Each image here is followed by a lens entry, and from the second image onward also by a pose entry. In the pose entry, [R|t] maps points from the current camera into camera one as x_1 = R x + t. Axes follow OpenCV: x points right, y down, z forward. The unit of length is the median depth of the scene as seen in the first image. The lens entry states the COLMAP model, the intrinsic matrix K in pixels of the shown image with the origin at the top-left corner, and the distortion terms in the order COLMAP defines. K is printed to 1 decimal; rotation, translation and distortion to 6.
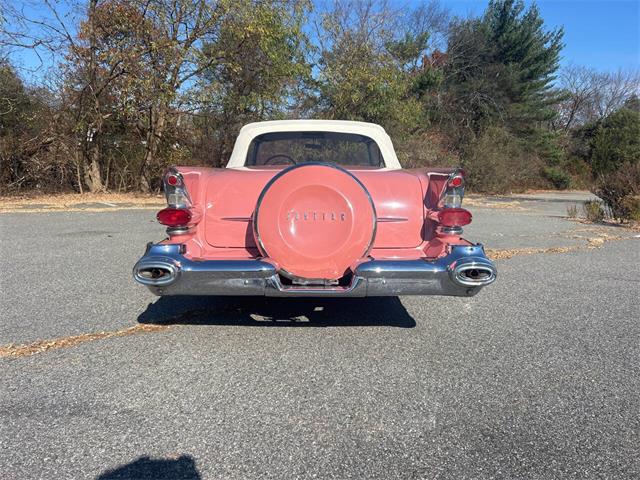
lens RADIAL K [[459.8, 0, 316.4], [0, 459.8, 239.4], [0, 0, 1]] dist [0.030065, -0.027623]
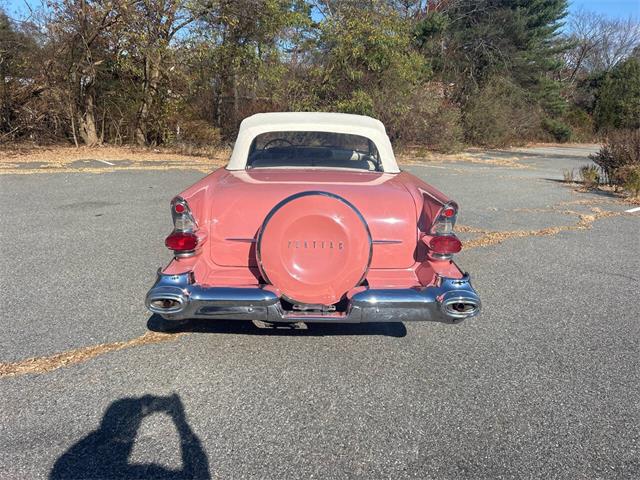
lens RADIAL K [[459.8, 0, 317.5], [0, 459.8, 235.1], [0, 0, 1]] dist [0.030065, -0.027623]
pose [[0.999858, 0.013980, 0.009415, -0.005626], [-0.014885, 0.994447, 0.104176, -0.155772], [-0.007906, -0.104302, 0.994514, -0.047163]]
